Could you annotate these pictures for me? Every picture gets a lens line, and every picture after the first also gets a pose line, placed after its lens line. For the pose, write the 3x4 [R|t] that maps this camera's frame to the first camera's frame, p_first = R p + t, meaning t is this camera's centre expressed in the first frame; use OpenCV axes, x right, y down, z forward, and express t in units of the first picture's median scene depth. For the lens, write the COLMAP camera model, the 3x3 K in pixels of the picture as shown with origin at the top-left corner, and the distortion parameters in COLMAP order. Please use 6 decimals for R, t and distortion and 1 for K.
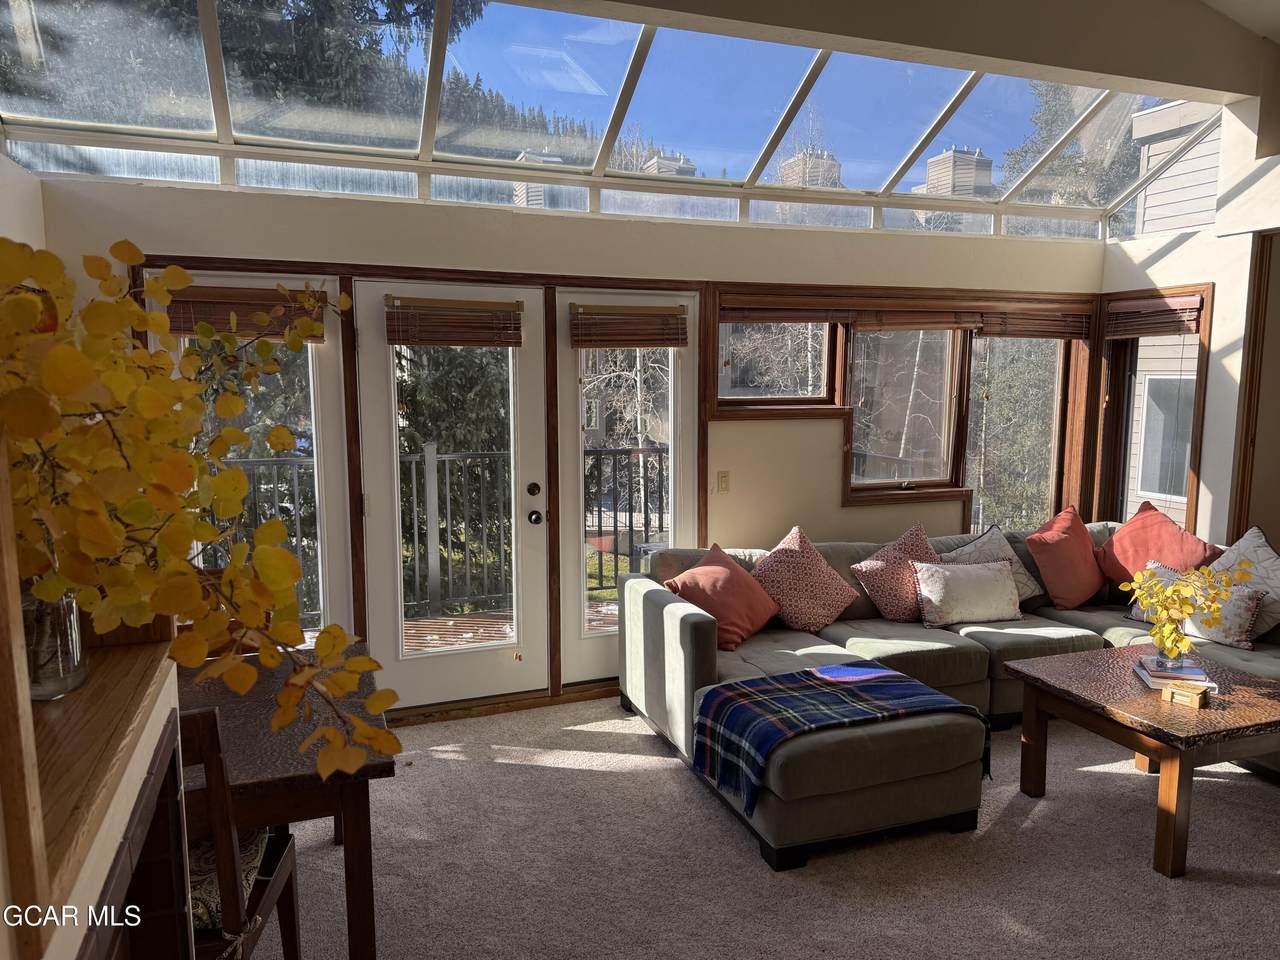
lens RADIAL K [[907.5, 0, 640.0], [0, 907.5, 480.0], [0, 0, 1]] dist [0.179908, -0.304194]
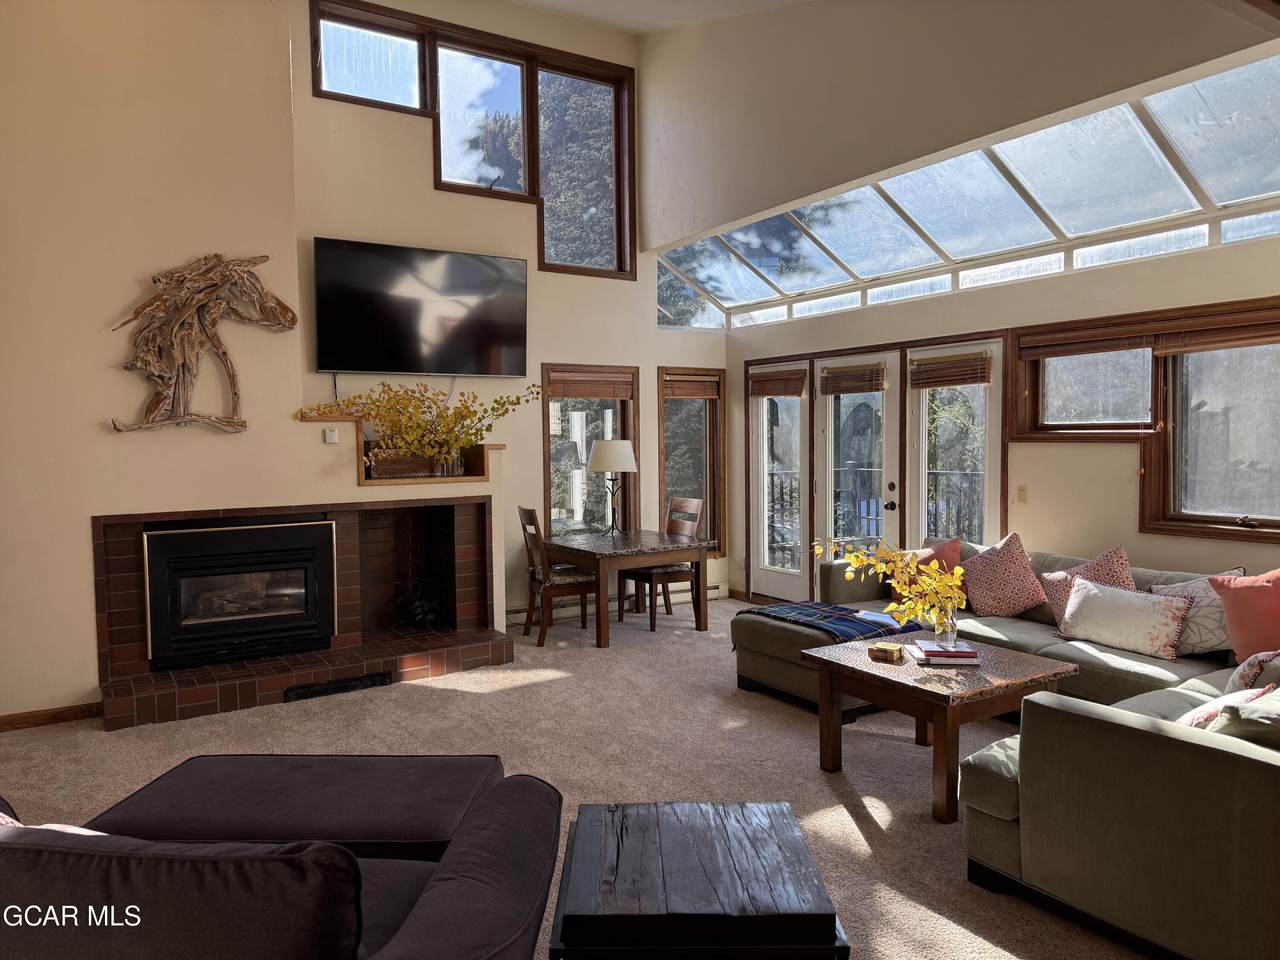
lens RADIAL K [[907.5, 0, 640.0], [0, 907.5, 480.0], [0, 0, 1]] dist [0.179908, -0.304194]
pose [[0.204172, 0.043630, -0.977962, 1.247443], [-0.104427, 0.994277, 0.022556, 0.008308], [0.973349, 0.097520, 0.207560, 0.294374]]
